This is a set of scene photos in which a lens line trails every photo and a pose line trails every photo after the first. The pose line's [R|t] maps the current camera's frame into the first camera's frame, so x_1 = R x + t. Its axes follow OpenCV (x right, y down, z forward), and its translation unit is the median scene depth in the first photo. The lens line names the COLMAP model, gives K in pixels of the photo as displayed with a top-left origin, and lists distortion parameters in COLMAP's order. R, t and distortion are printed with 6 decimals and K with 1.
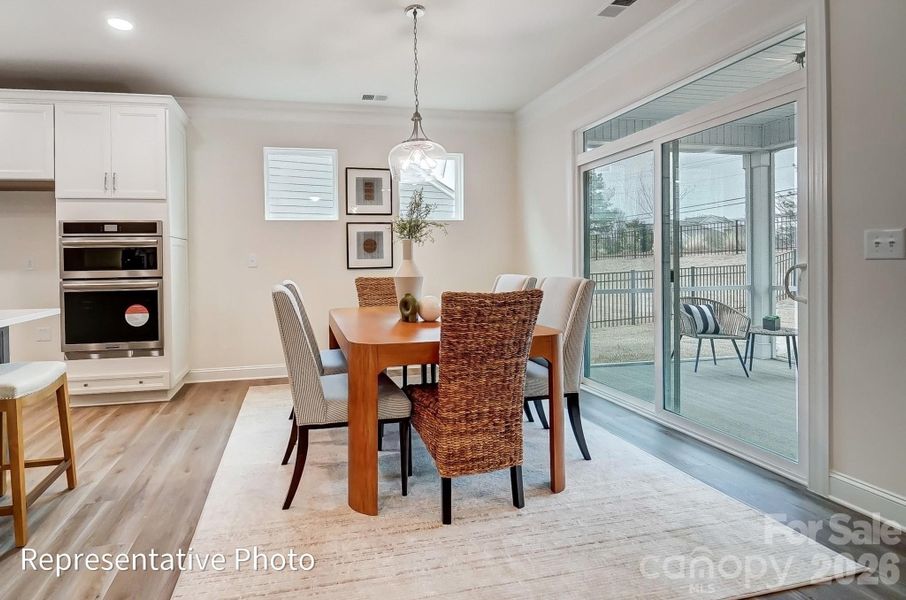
lens RADIAL K [[449.9, 0, 386.8], [0, 449.9, 263.6], [0, 0, 1]] dist [-0.011308, -0.001400]
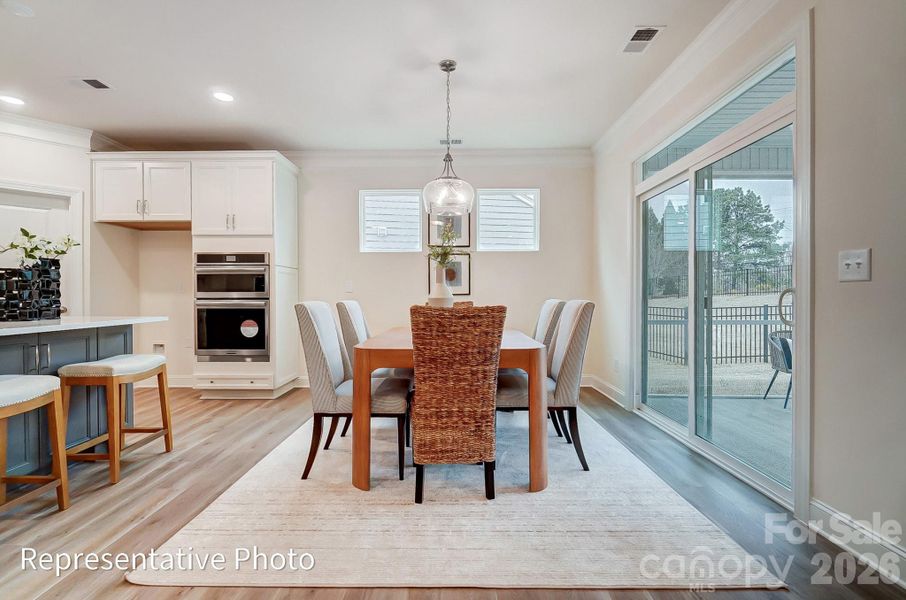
lens RADIAL K [[422.8, 0, 453.0], [0, 422.8, 300.0], [0, 0, 1]] dist [-0.010474, -0.000167]
pose [[0.979334, 0.015126, -0.201681, 0.298540], [-0.013987, 0.999877, 0.007072, 0.025656], [0.201764, -0.004105, 0.979426, -0.044888]]
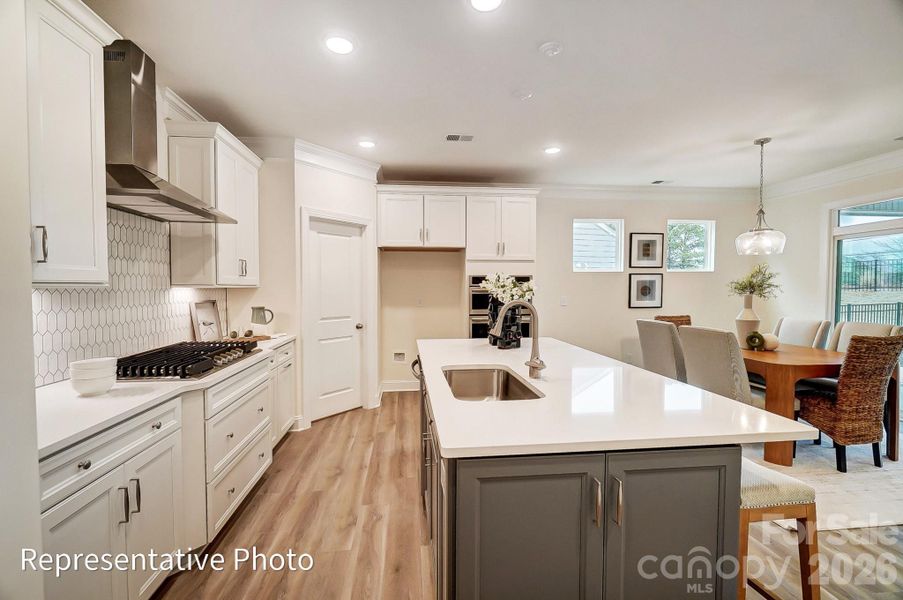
lens RADIAL K [[406.1, 0, 451.5], [0, 406.1, 300.0], [0, 0, 1]] dist [-0.009848, -0.000281]
pose [[0.995538, 0.015178, -0.093131, -0.814454], [-0.012692, 0.999548, 0.027235, -0.061293], [0.093503, -0.025932, 0.995281, -0.422570]]
